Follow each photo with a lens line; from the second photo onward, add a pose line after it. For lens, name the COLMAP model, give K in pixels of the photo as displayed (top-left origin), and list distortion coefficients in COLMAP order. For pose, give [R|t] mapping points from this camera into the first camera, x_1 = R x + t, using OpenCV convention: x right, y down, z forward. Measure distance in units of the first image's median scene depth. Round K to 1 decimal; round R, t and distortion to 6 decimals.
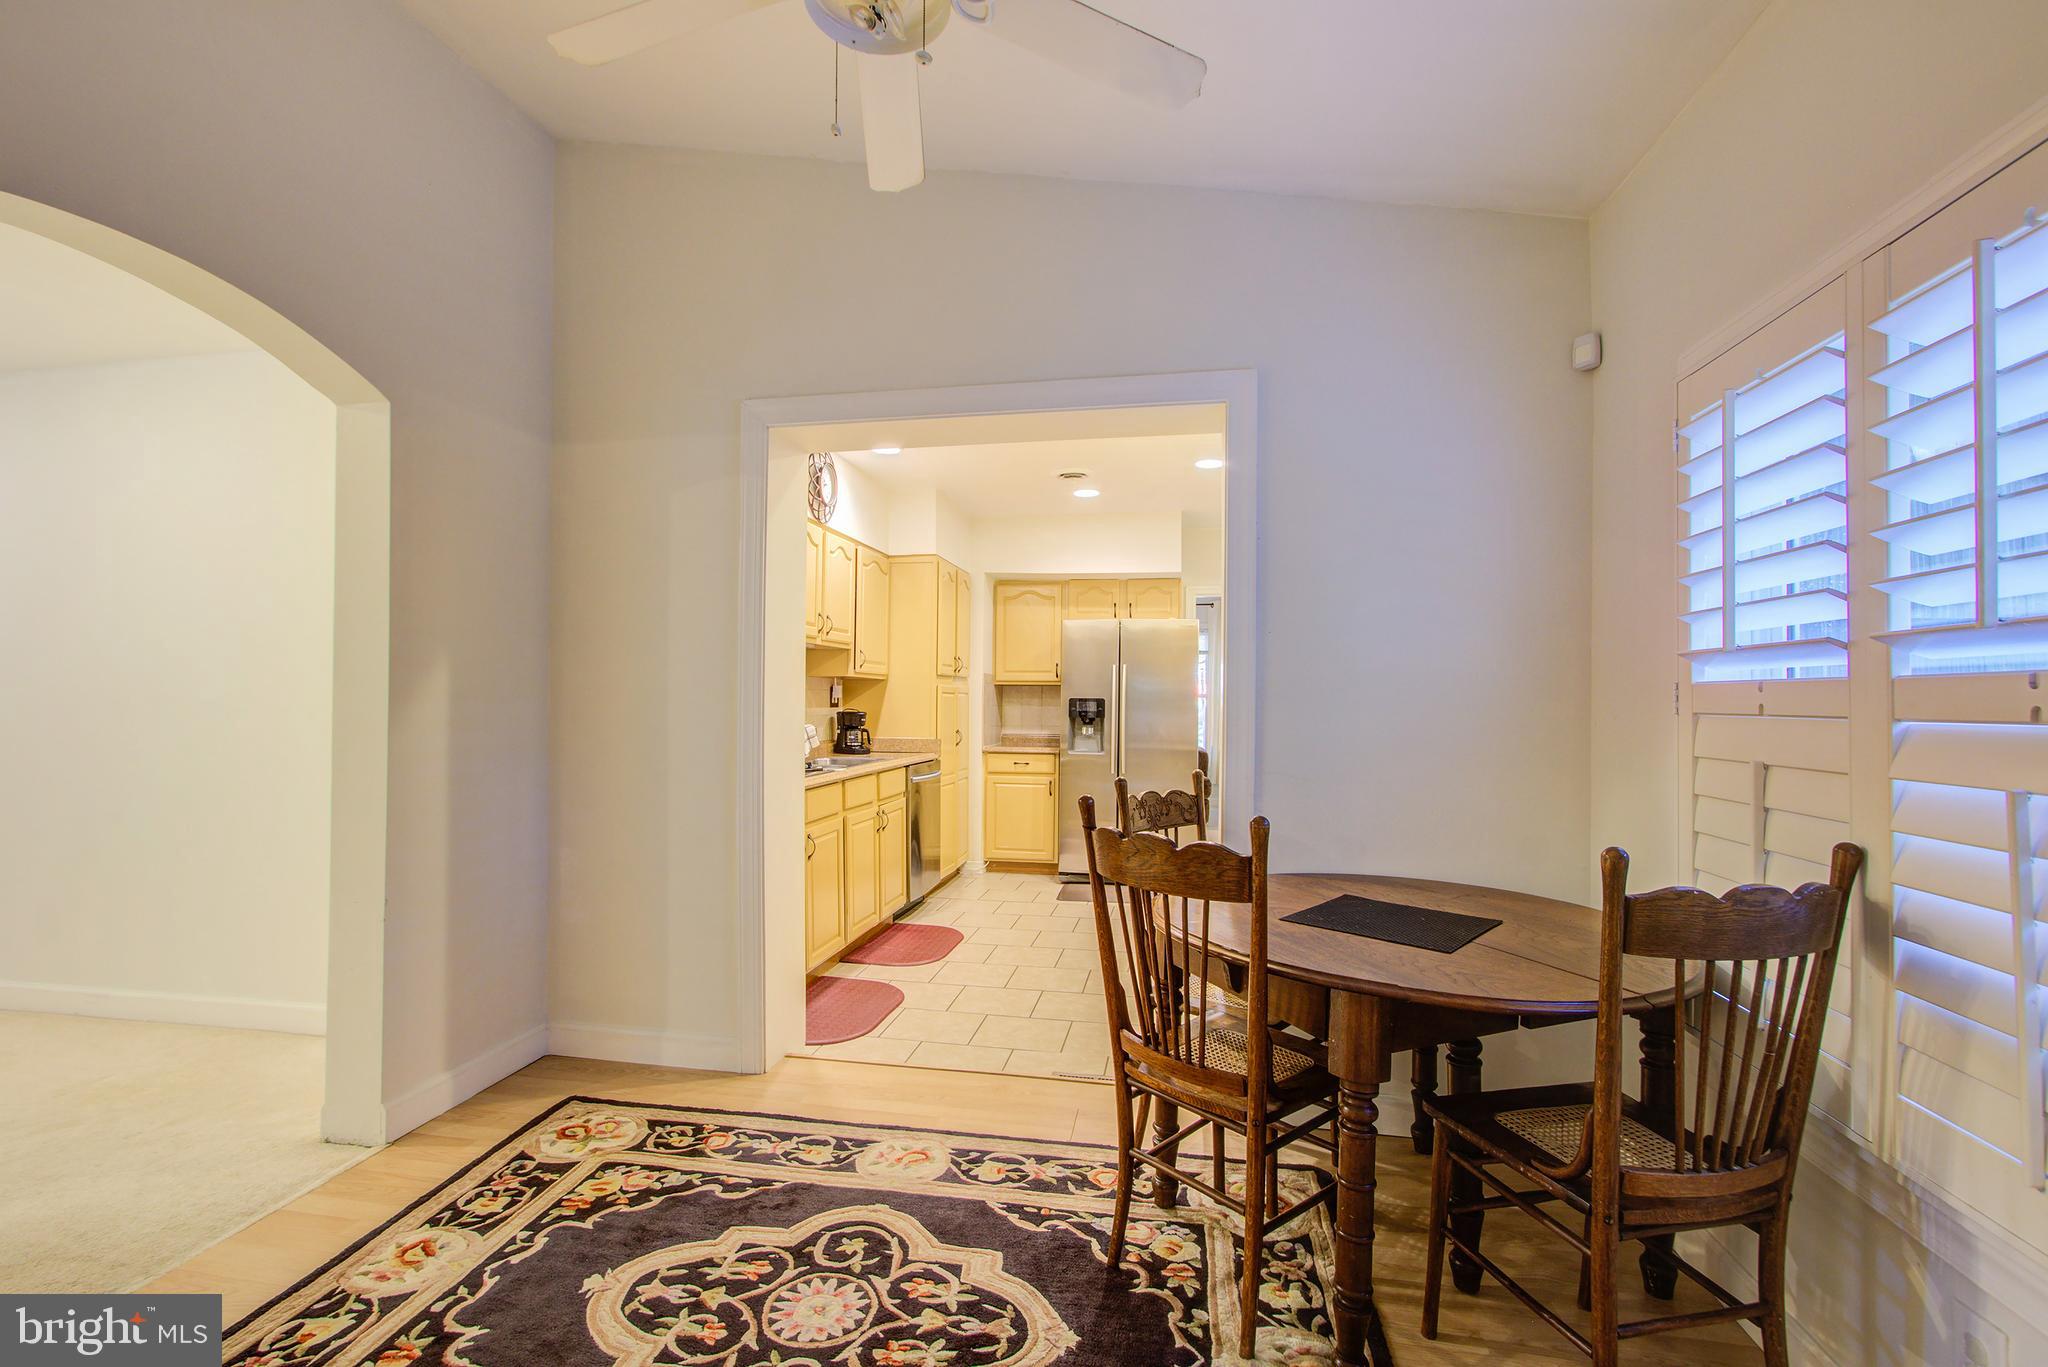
lens RADIAL K [[918.0, 0, 997.1], [0, 918.0, 695.3], [0, 0, 1]] dist [0.007643, 0.000354]
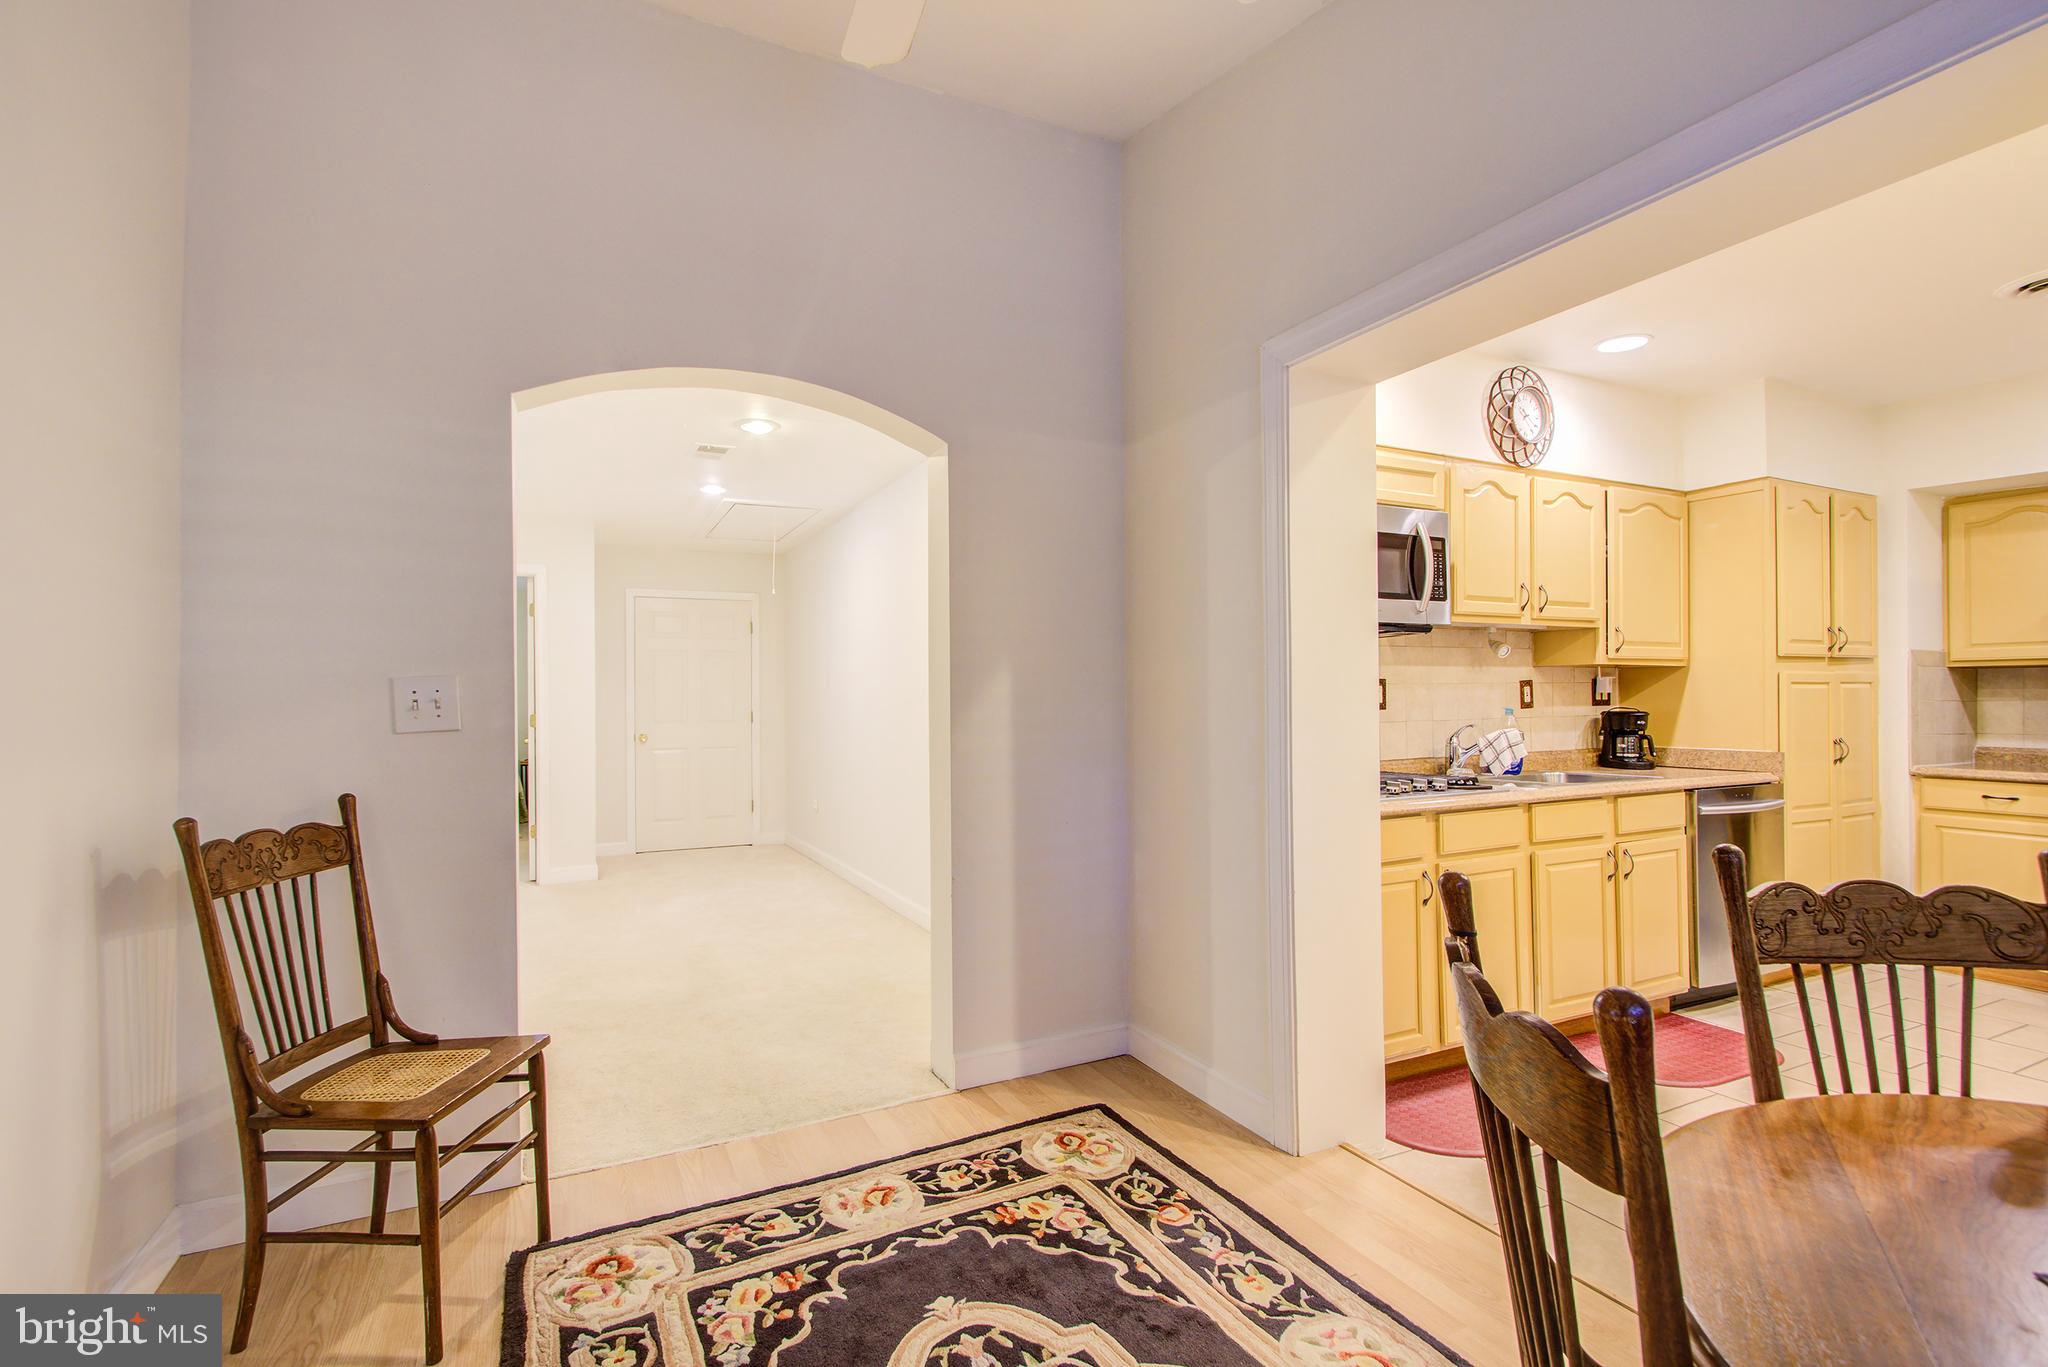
lens RADIAL K [[918.0, 0, 1004.9], [0, 918.0, 692.0], [0, 0, 1]] dist [0.007643, 0.000354]
pose [[0.606963, -0.015313, -0.794582, 0.302778], [0.015359, 0.999854, -0.007537, 0.000345], [0.794581, -0.007630, 0.607110, 0.370433]]
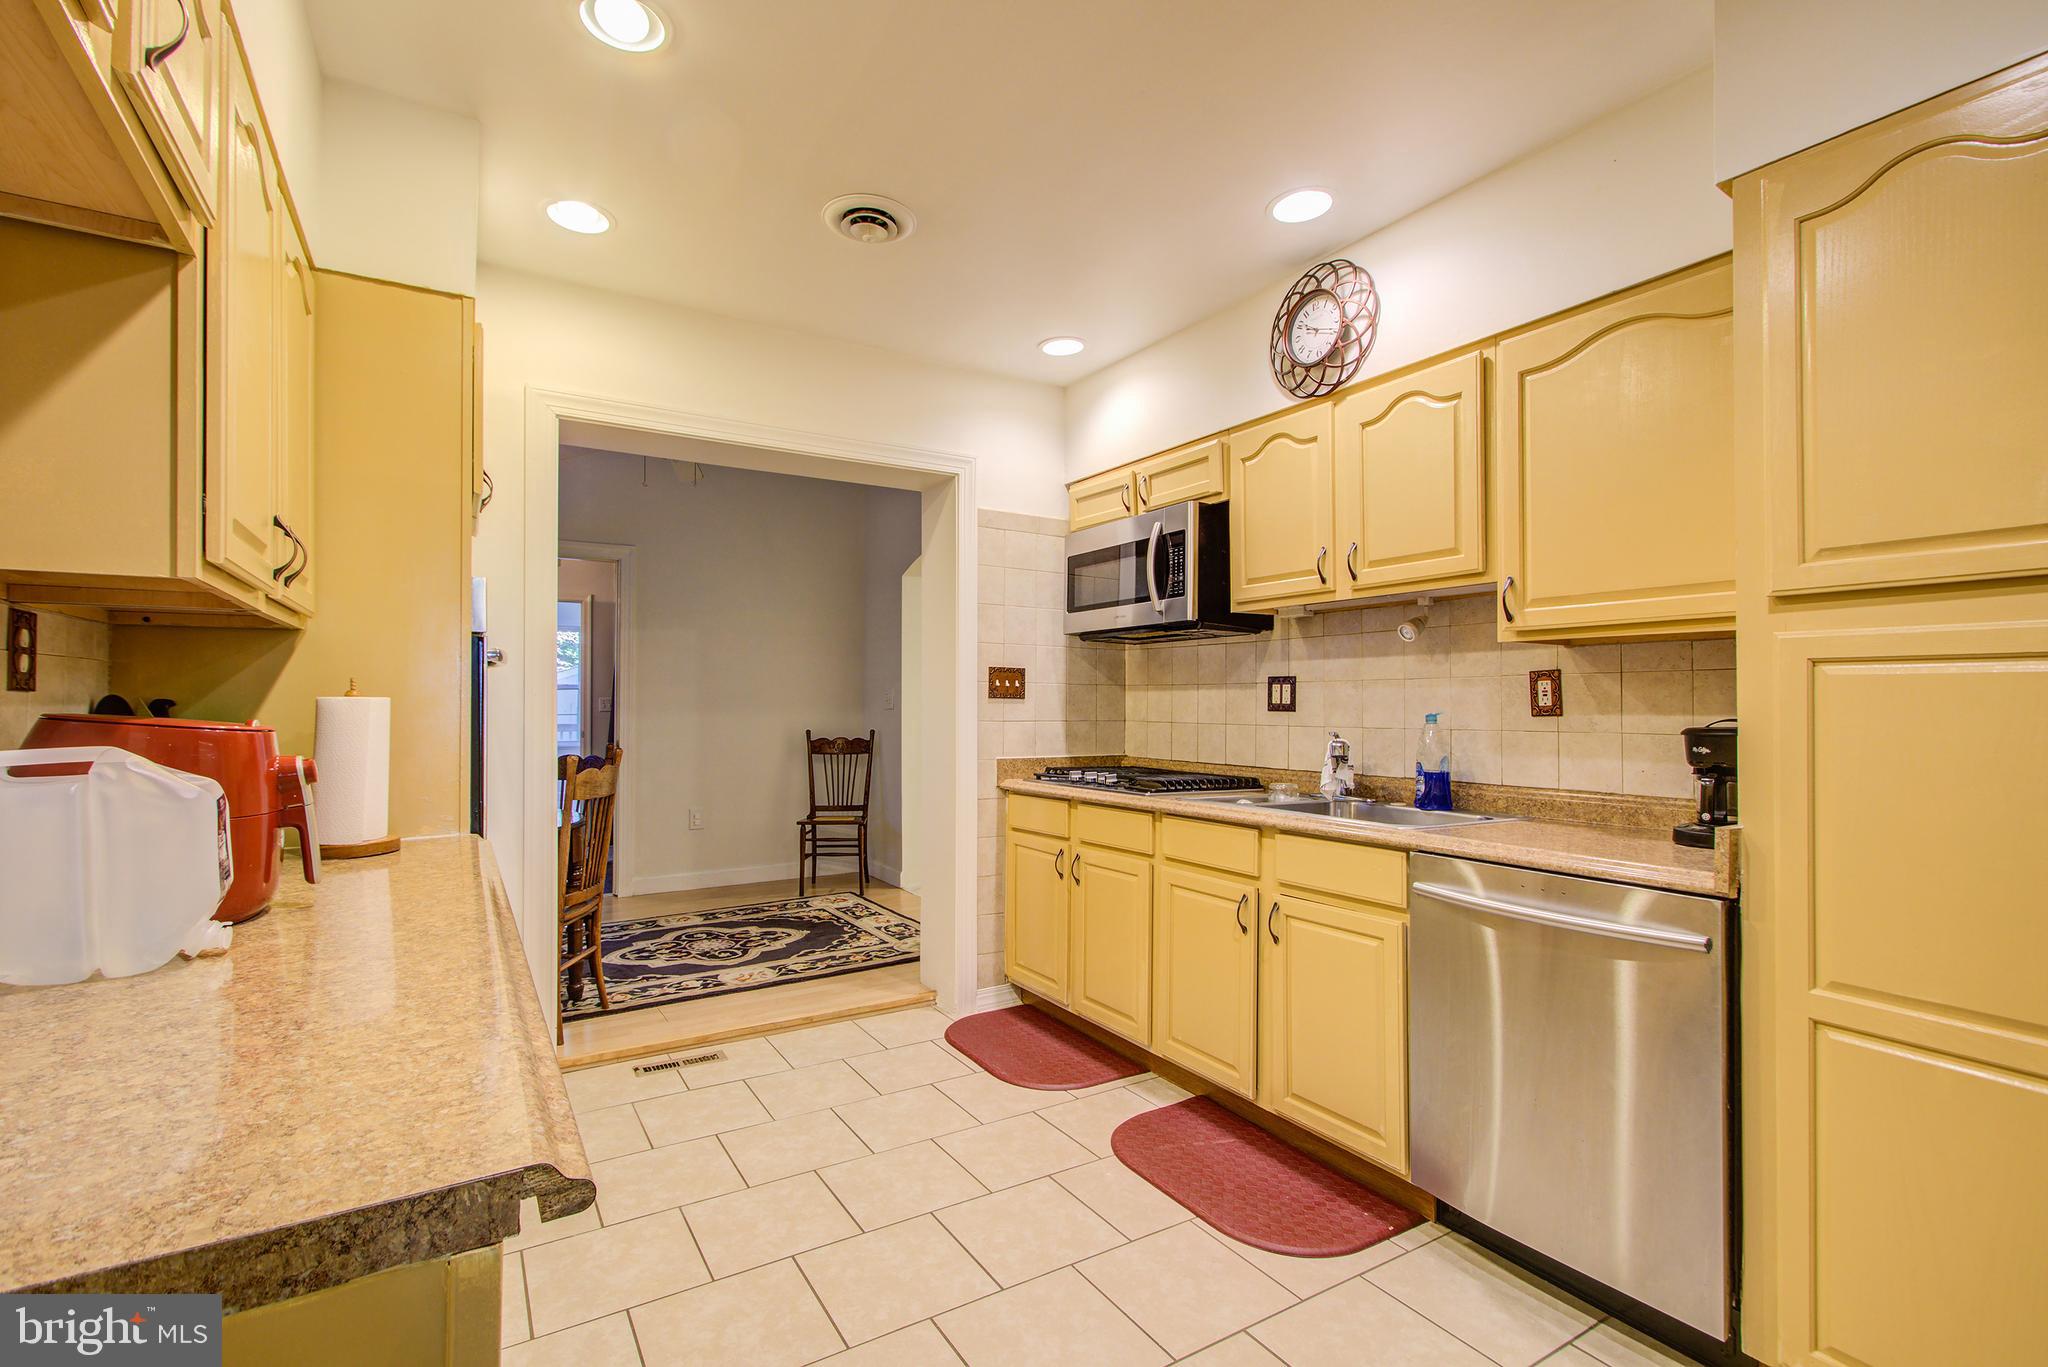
lens RADIAL K [[918.0, 0, 993.8], [0, 918.0, 691.9], [0, 0, 1]] dist [0.007643, 0.000354]
pose [[-0.738576, -0.015391, -0.673995, 0.694767], [-0.002114, 0.999787, -0.020513, 0.028021], [0.674167, -0.013726, -0.738451, 2.529381]]
